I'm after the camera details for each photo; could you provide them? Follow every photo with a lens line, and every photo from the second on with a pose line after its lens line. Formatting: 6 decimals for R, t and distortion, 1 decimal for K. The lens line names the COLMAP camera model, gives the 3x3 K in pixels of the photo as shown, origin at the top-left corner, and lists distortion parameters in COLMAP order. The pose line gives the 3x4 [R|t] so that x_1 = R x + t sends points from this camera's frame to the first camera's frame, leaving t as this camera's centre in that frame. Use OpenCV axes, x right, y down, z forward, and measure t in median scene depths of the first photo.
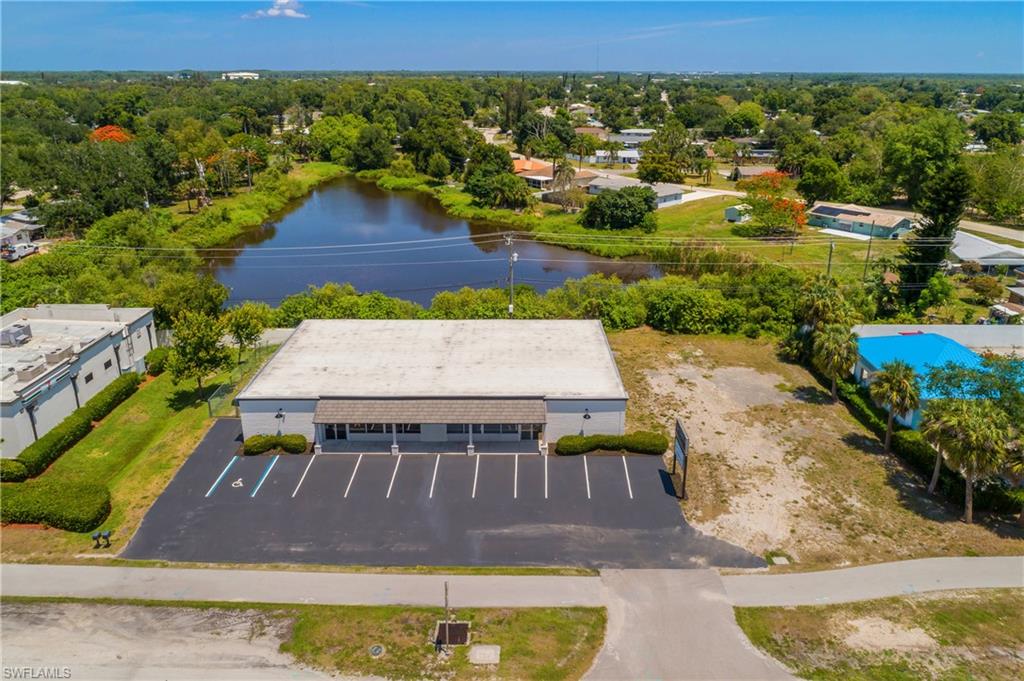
lens RADIAL K [[700.1, 0, 514.5], [0, 700.1, 303.7], [0, 0, 1]] dist [-0.006203, 0.000740]
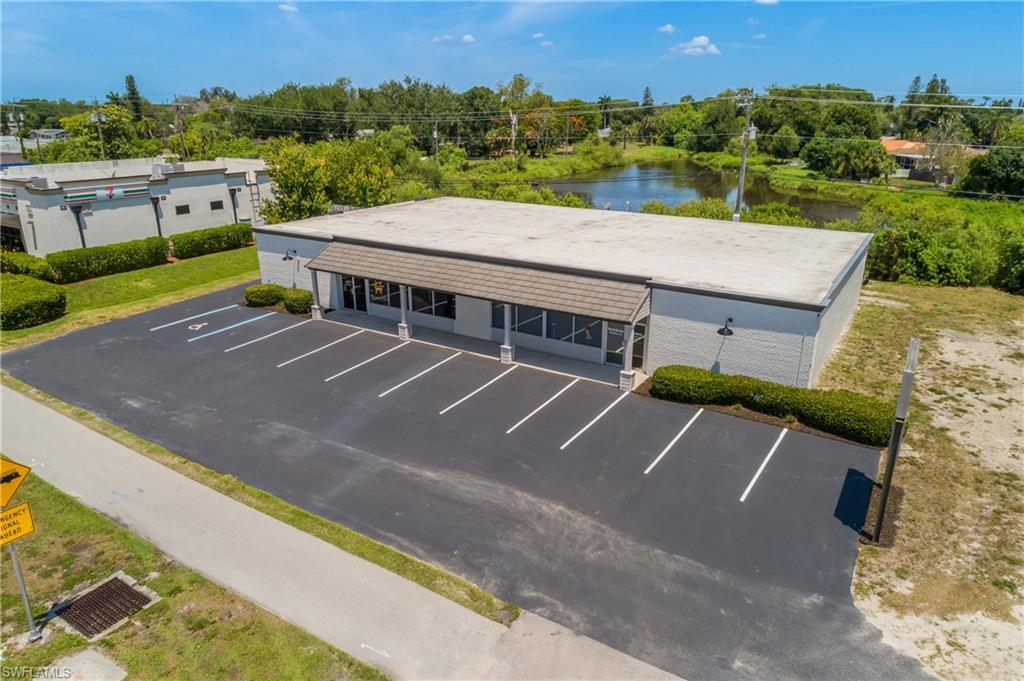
lens RADIAL K [[681.8, 0, 512.0], [0, 681.8, 340.5], [0, 0, 1]] dist [-0.003747, 0.000993]
pose [[0.848384, 0.173455, -0.500157, 0.265464], [-0.171272, 0.983918, 0.050706, 0.207832], [0.500909, 0.042645, 0.864449, 0.642047]]
